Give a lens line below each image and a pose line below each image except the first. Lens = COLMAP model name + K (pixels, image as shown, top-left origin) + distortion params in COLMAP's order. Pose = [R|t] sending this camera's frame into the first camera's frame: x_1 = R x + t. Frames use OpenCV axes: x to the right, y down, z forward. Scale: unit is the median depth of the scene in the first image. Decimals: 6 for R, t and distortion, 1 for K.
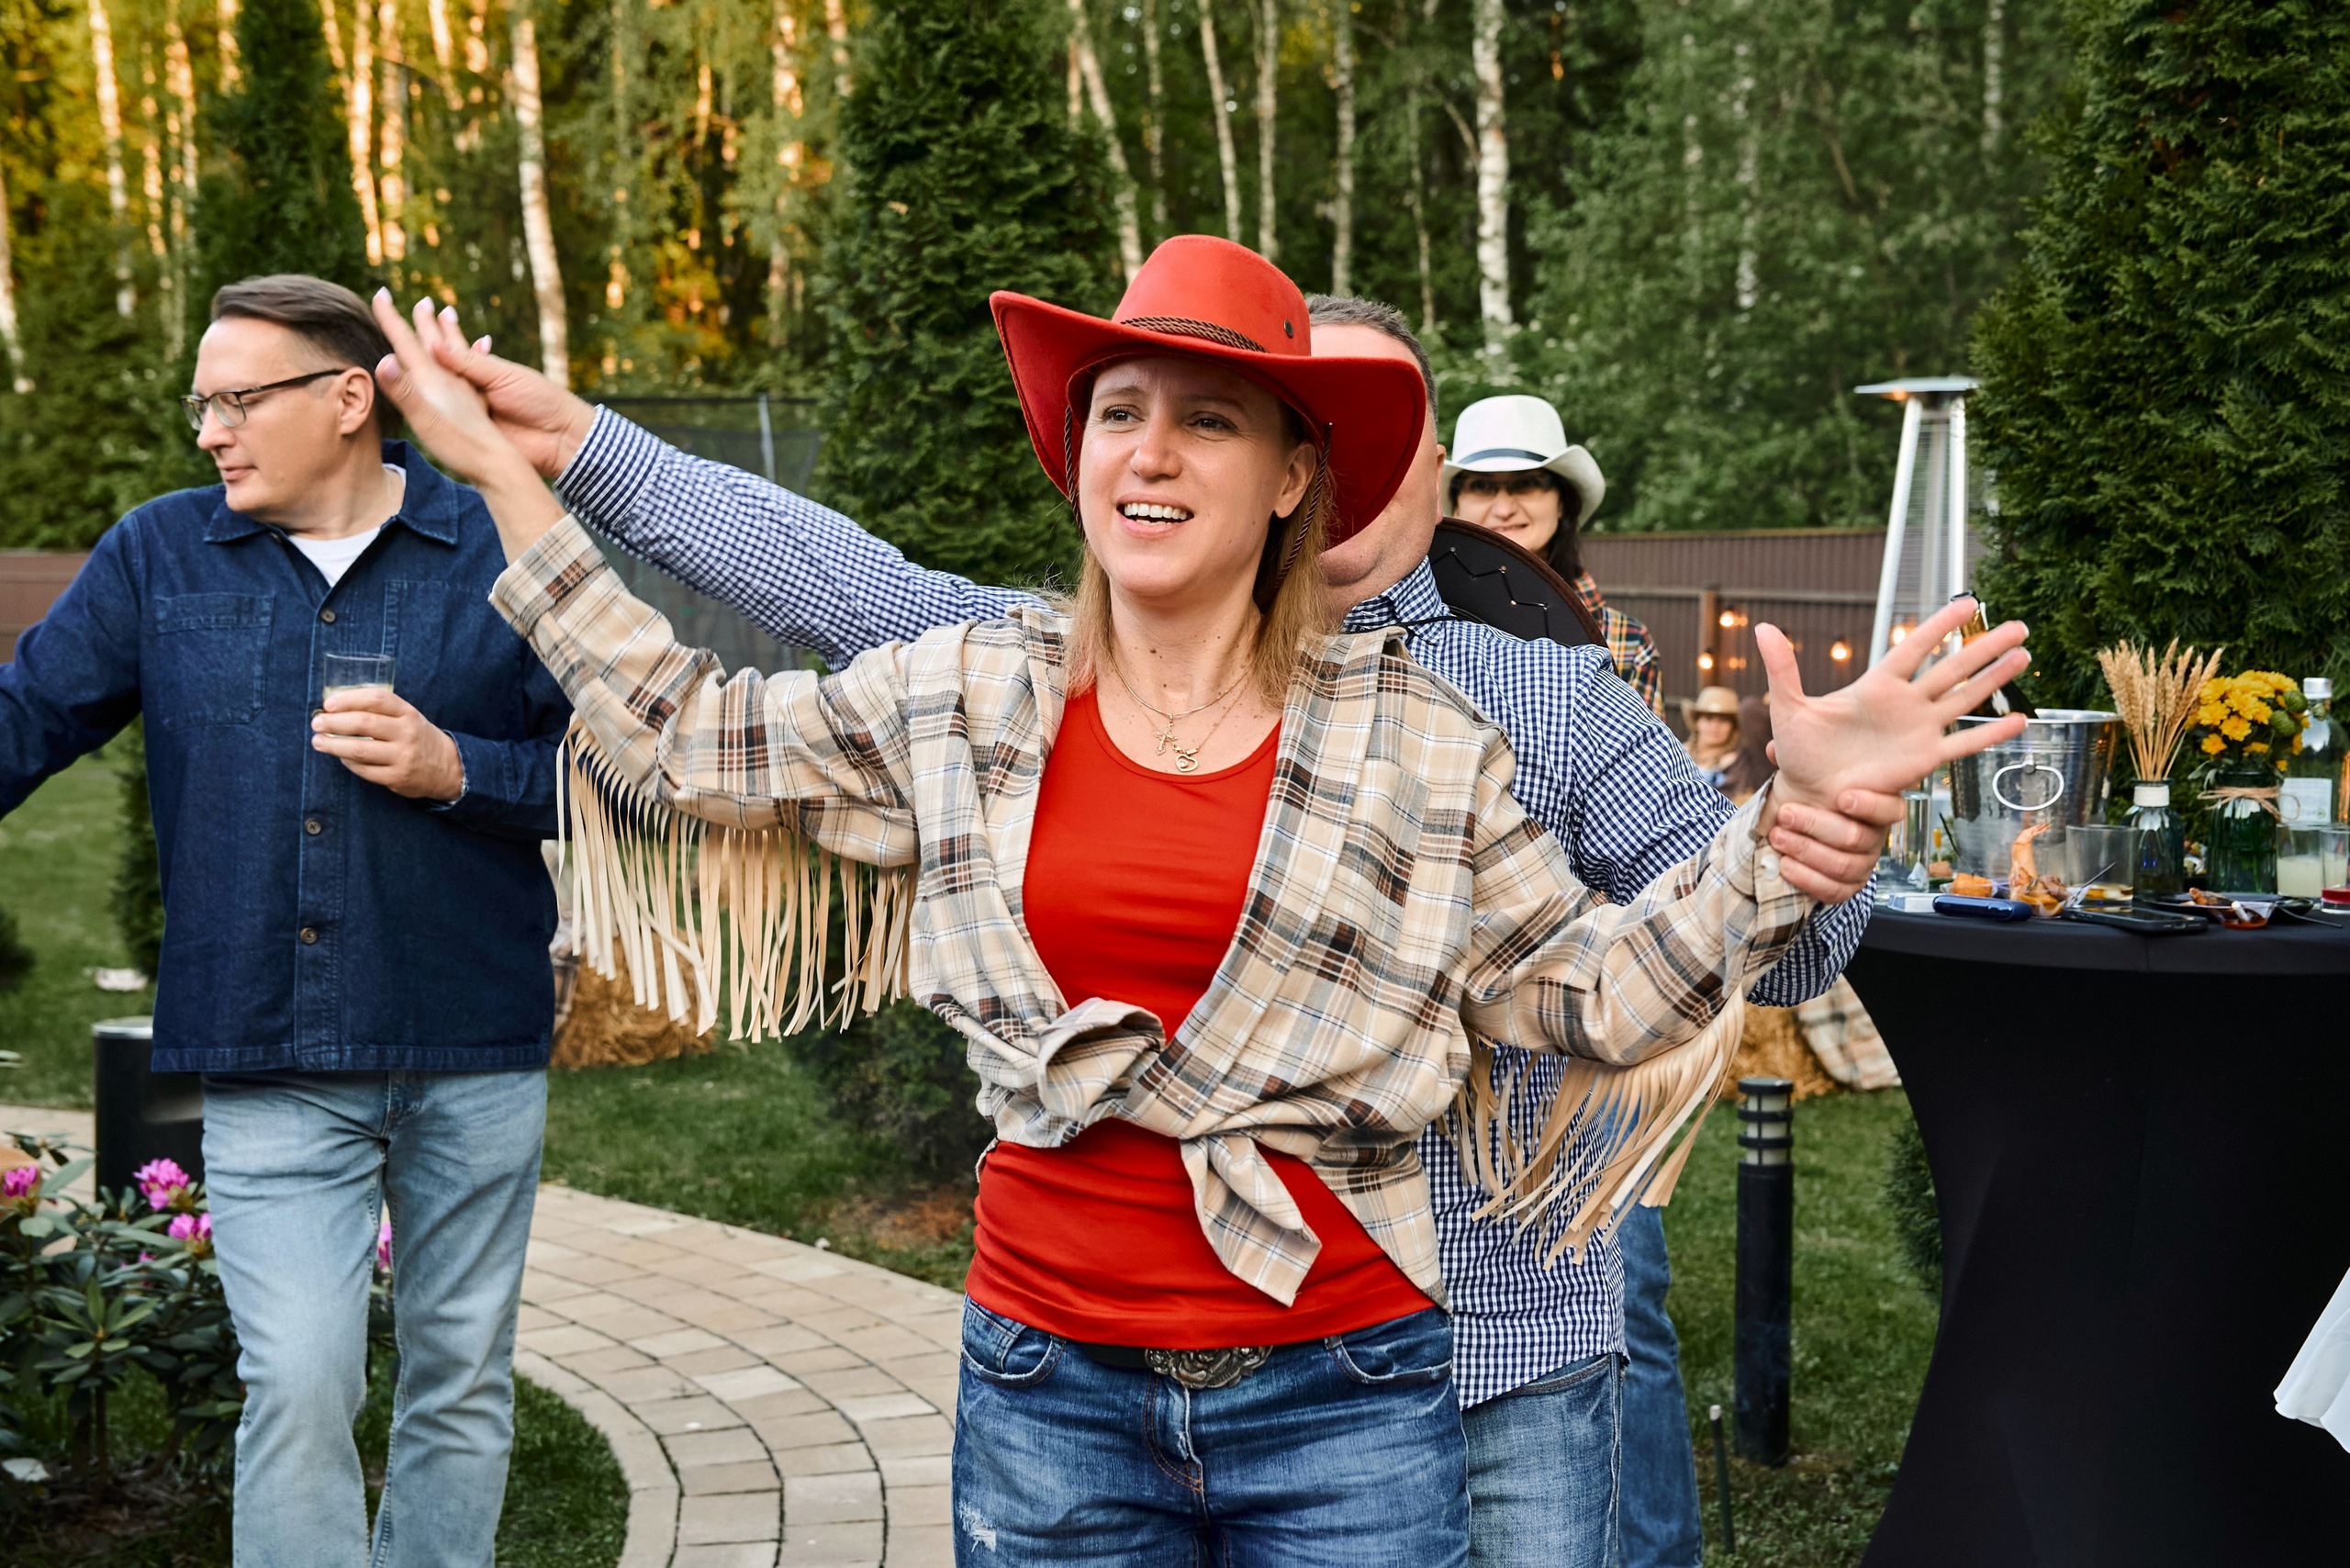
lens RADIAL K [[3057.0, 0, 1175.0], [0, 3057.0, 784.0], [0, 0, 1]] dist [0.093569, 0.007679]
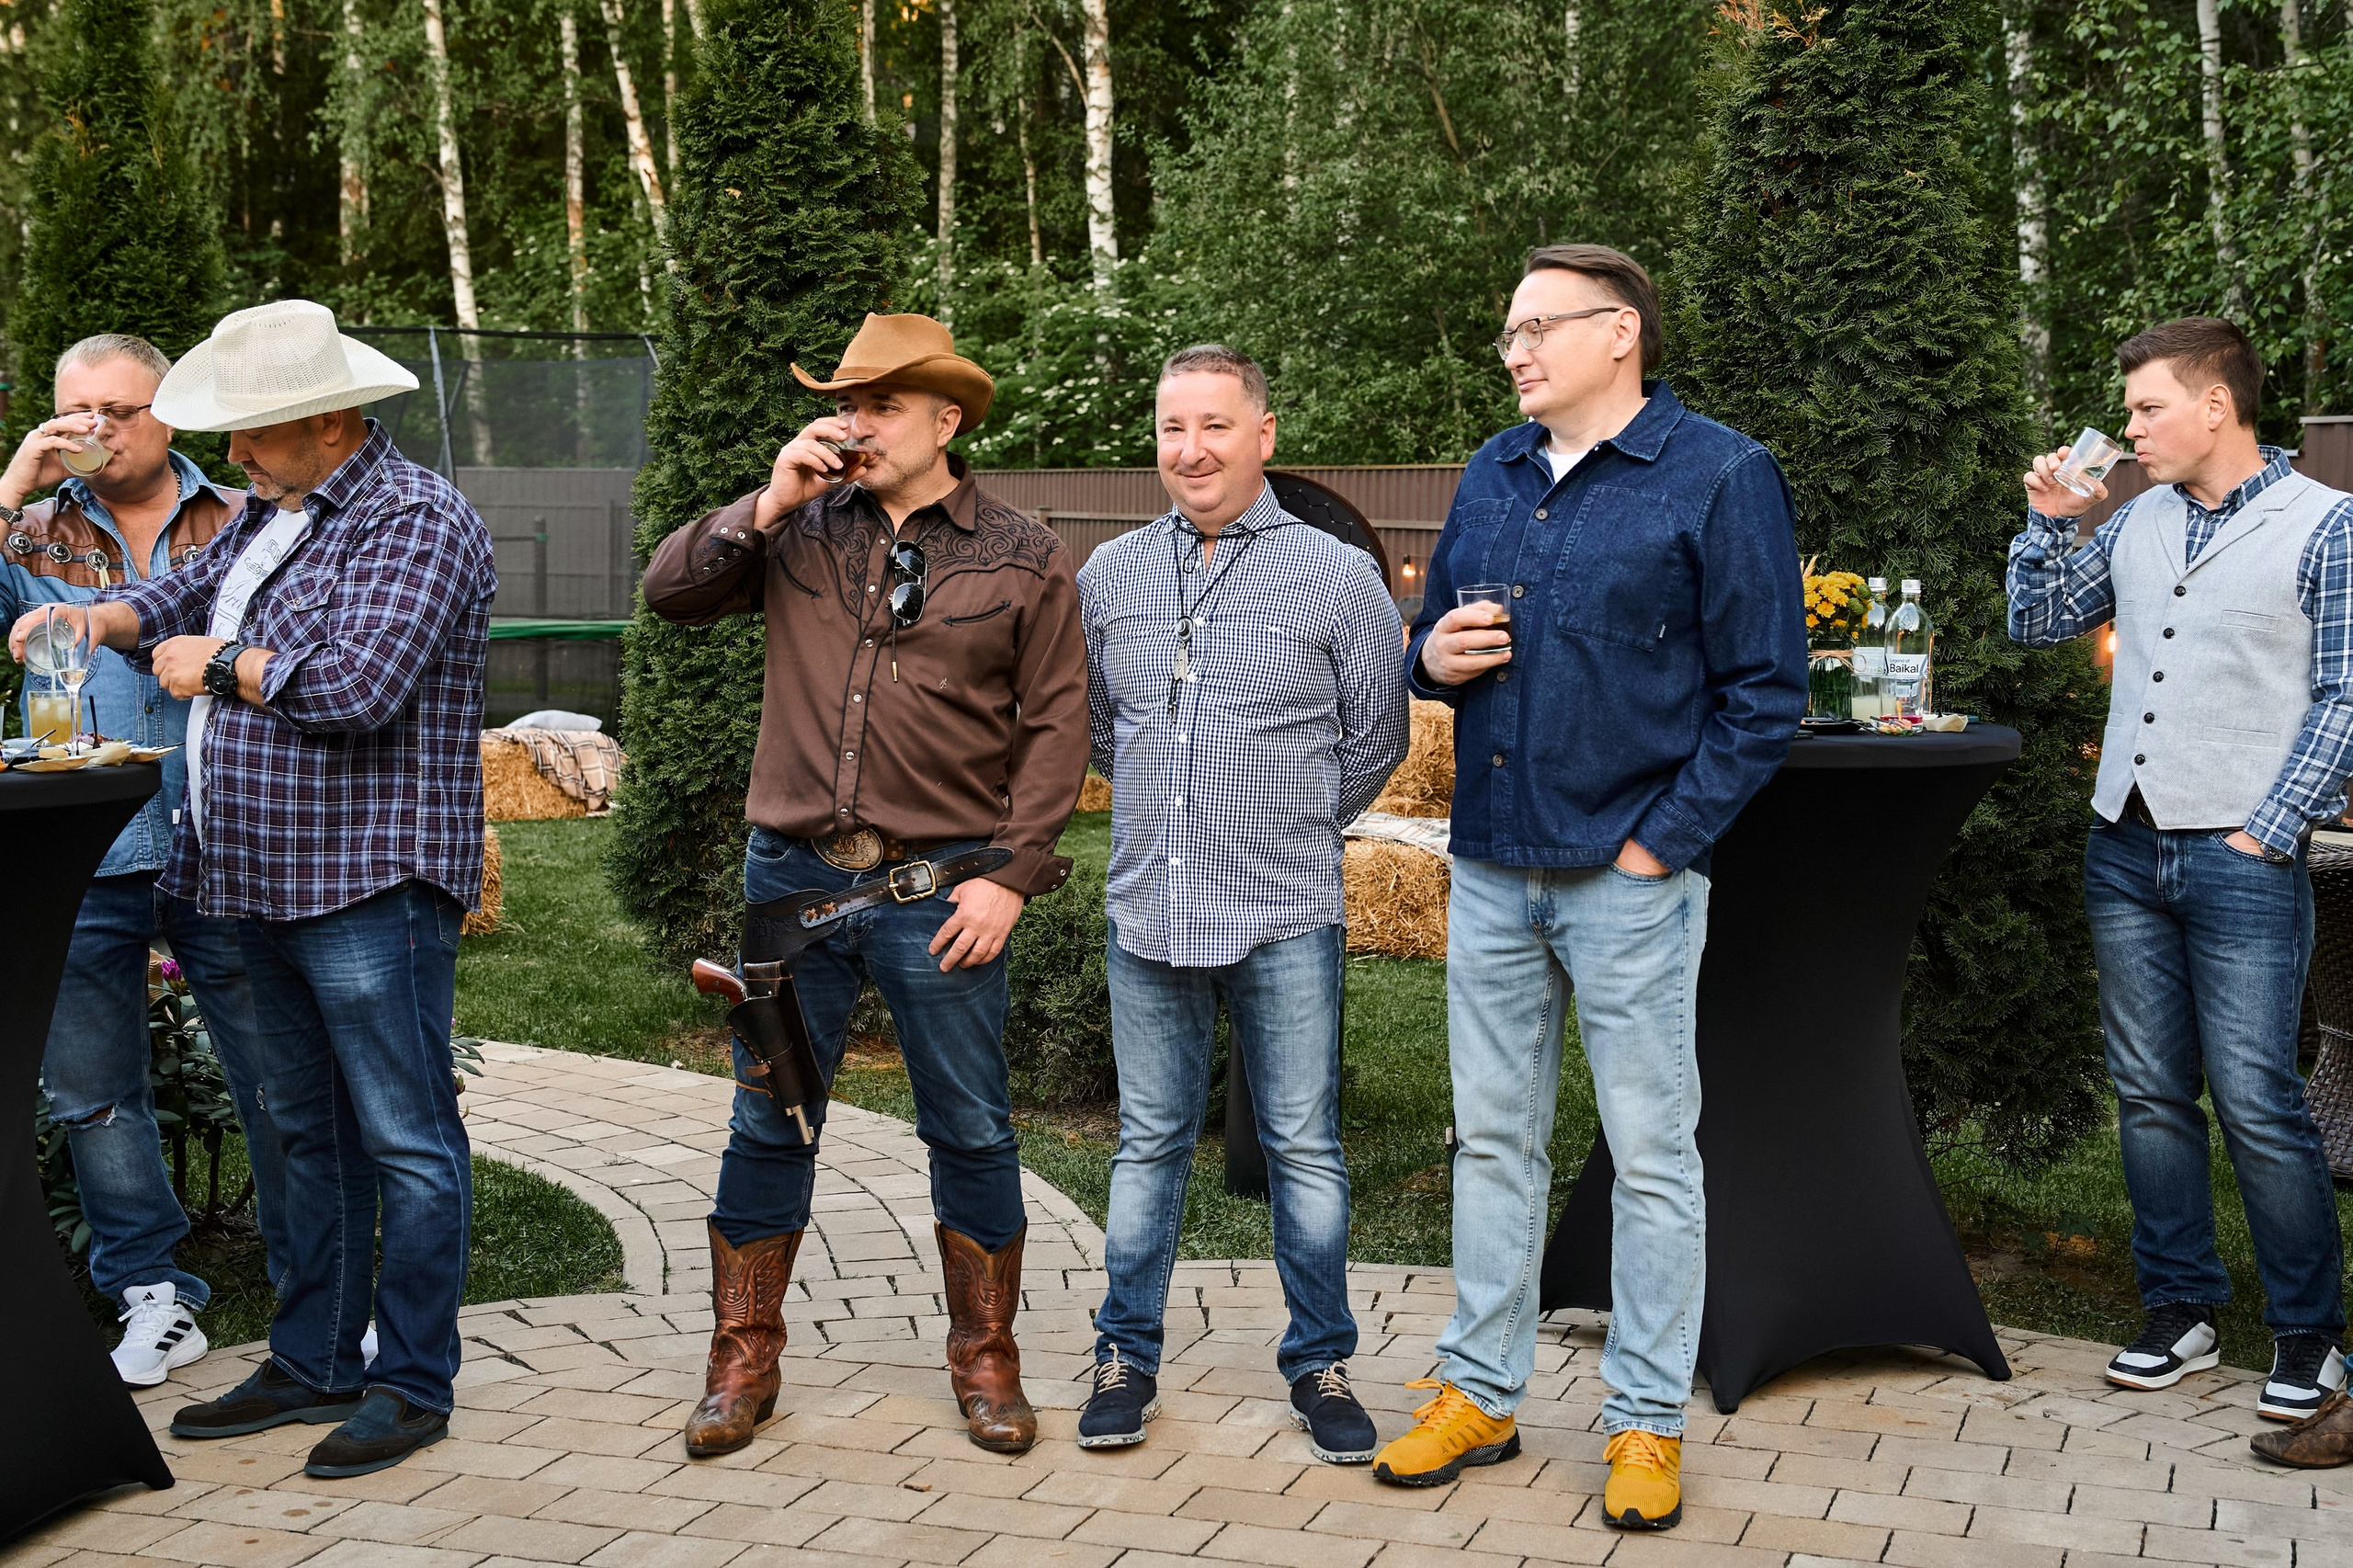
lens RADIAL K [[3078.0, 0, 1176.5], [0, 3078.0, 784.0], [0, 0, 1]] dist [0.052869, 0.025940]
pose [[0.991398, -0.008933, 0.130578, -0.078122], [0.006019, 0.999724, 0.022697, 0.014697], [-0.130745, -0.021716, 0.991178, -0.209801]]
